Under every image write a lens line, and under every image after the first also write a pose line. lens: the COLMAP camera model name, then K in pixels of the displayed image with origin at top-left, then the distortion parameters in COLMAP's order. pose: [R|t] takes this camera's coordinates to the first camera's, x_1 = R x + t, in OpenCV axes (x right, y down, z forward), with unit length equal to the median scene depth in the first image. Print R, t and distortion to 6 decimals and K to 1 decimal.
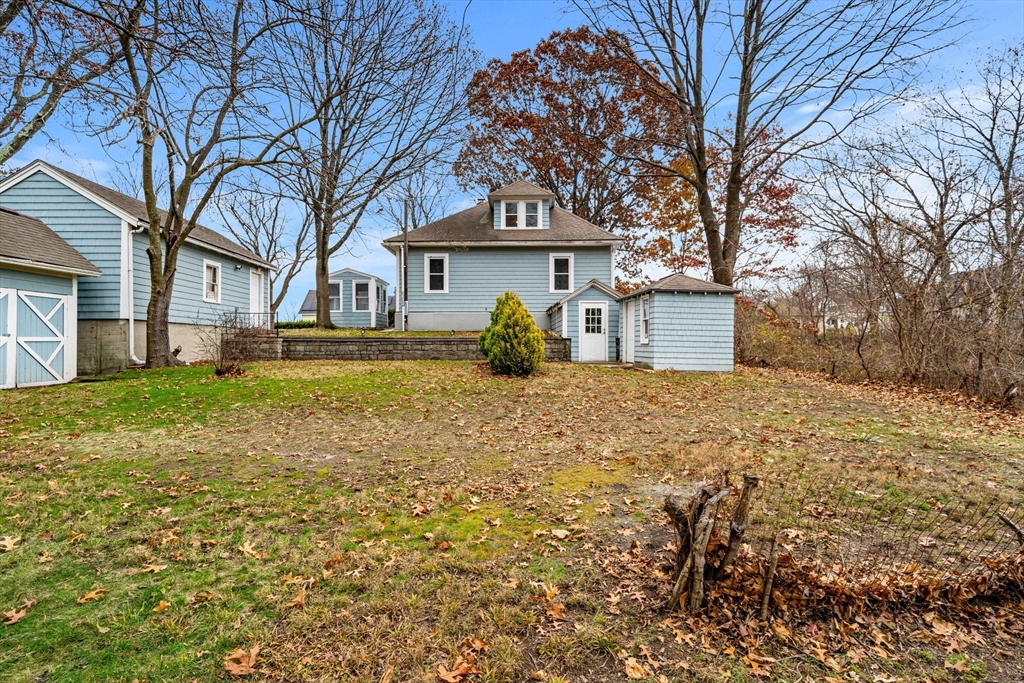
lens RADIAL K [[513.7, 0, 512.0], [0, 513.7, 341.5], [0, 0, 1]] dist [-0.002084, -0.000653]
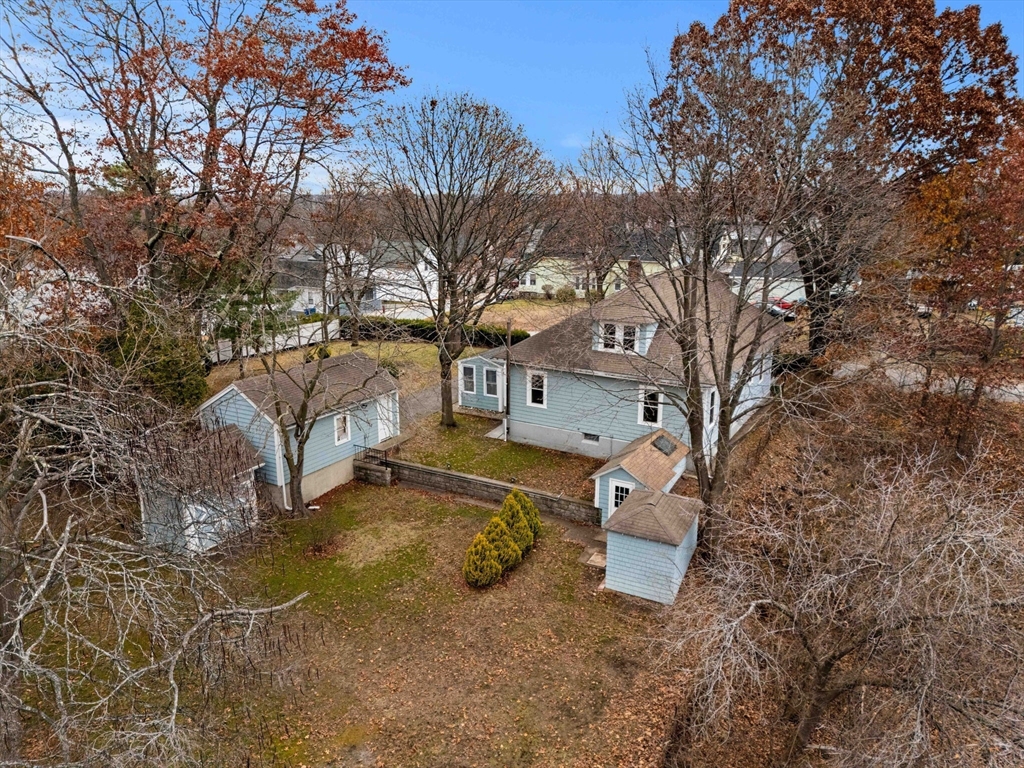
lens RADIAL K [[750.1, 0, 521.2], [0, 750.1, 387.4], [0, 0, 1]] dist [0.039712, -0.003136]
pose [[0.873546, 0.130866, -0.468820, 0.688245], [-0.002373, 0.964313, 0.264756, -0.686477], [0.486736, -0.230164, 0.842682, -0.389340]]
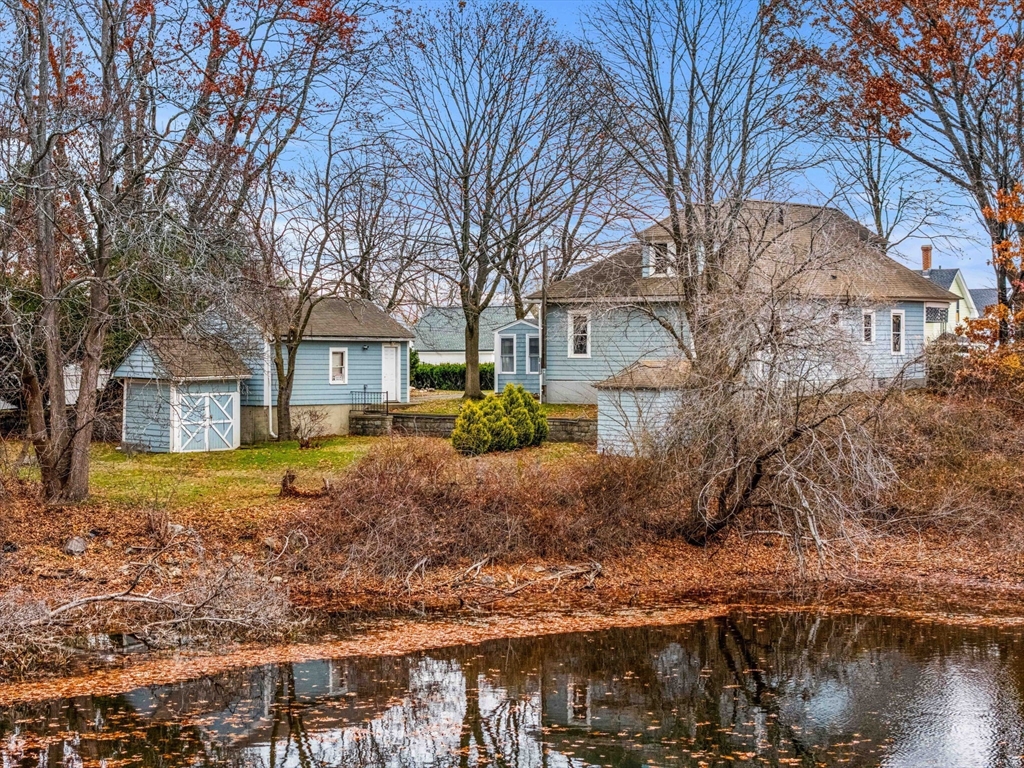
lens RADIAL K [[2063.5, 0, 509.4], [0, 2063.5, 382.5], [0, 0, 1]] dist [-0.095892, 0.000000]
pose [[0.779888, 0.011419, -0.625815, 2.361129], [0.005361, 0.999675, 0.024921, -0.175199], [0.625896, -0.022791, 0.779573, -2.137445]]
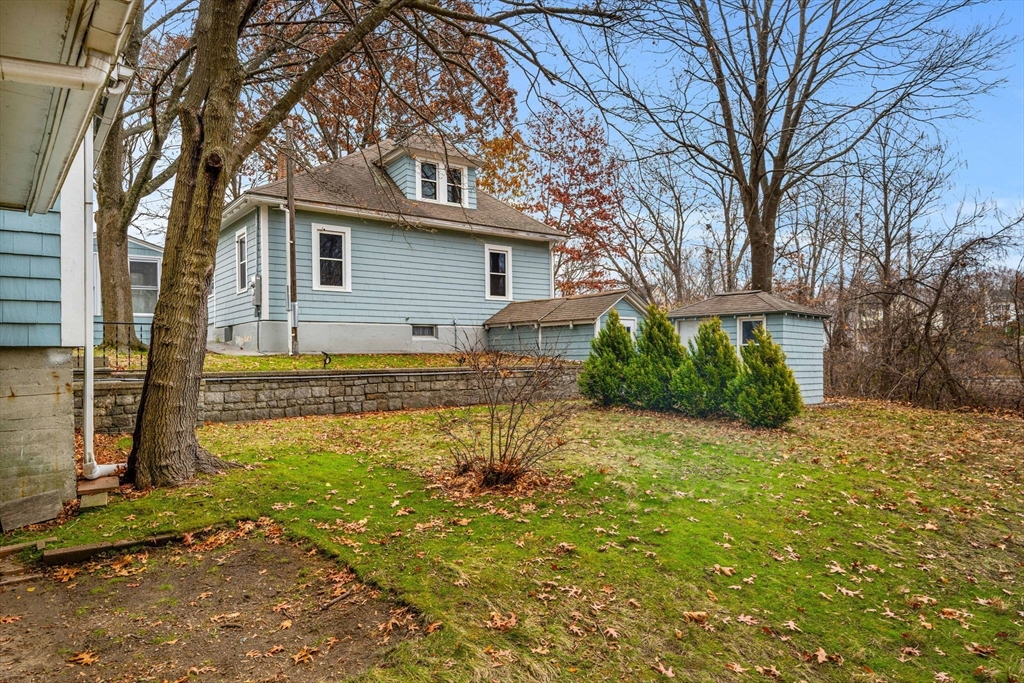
lens RADIAL K [[637.9, 0, 515.0], [0, 637.9, 349.9], [0, 0, 1]] dist [-0.000843, 0.000222]
pose [[0.785774, -0.001387, 0.618512, -0.559855], [0.003188, 0.999993, -0.001808, -0.028919], [-0.618506, 0.003393, 0.785773, 0.352031]]
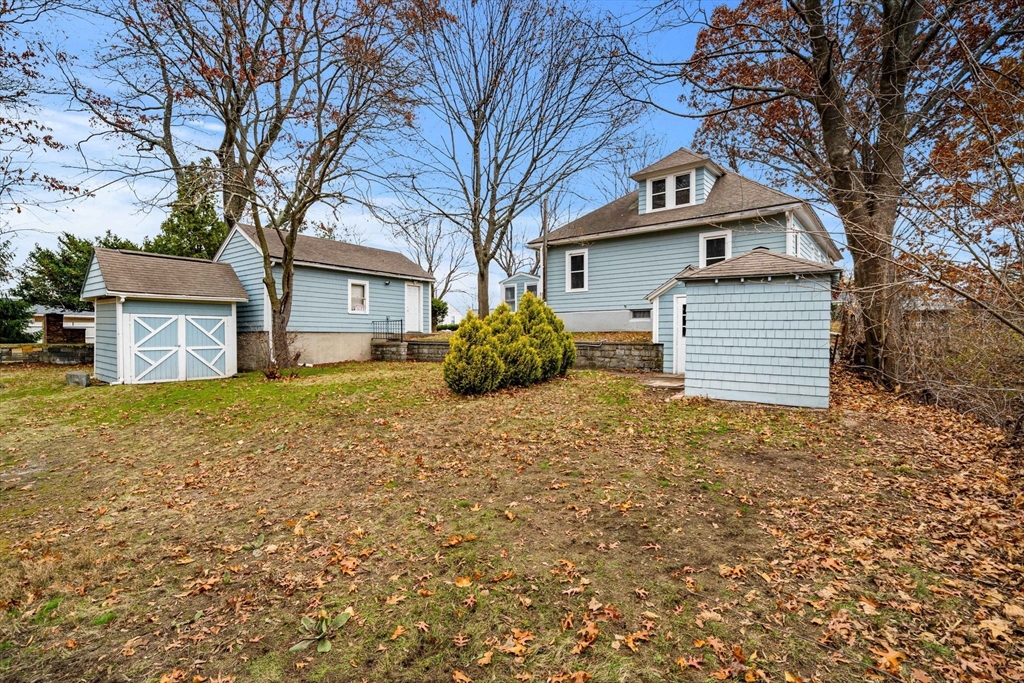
lens RADIAL K [[483.3, 0, 508.7], [0, 483.3, 341.9], [0, 0, 1]] dist [-0.000132, -0.000806]
pose [[0.792093, 0.004389, -0.610385, 0.378133], [0.008769, 0.999789, 0.018568, -0.024440], [0.610337, -0.020060, 0.791888, 0.271122]]
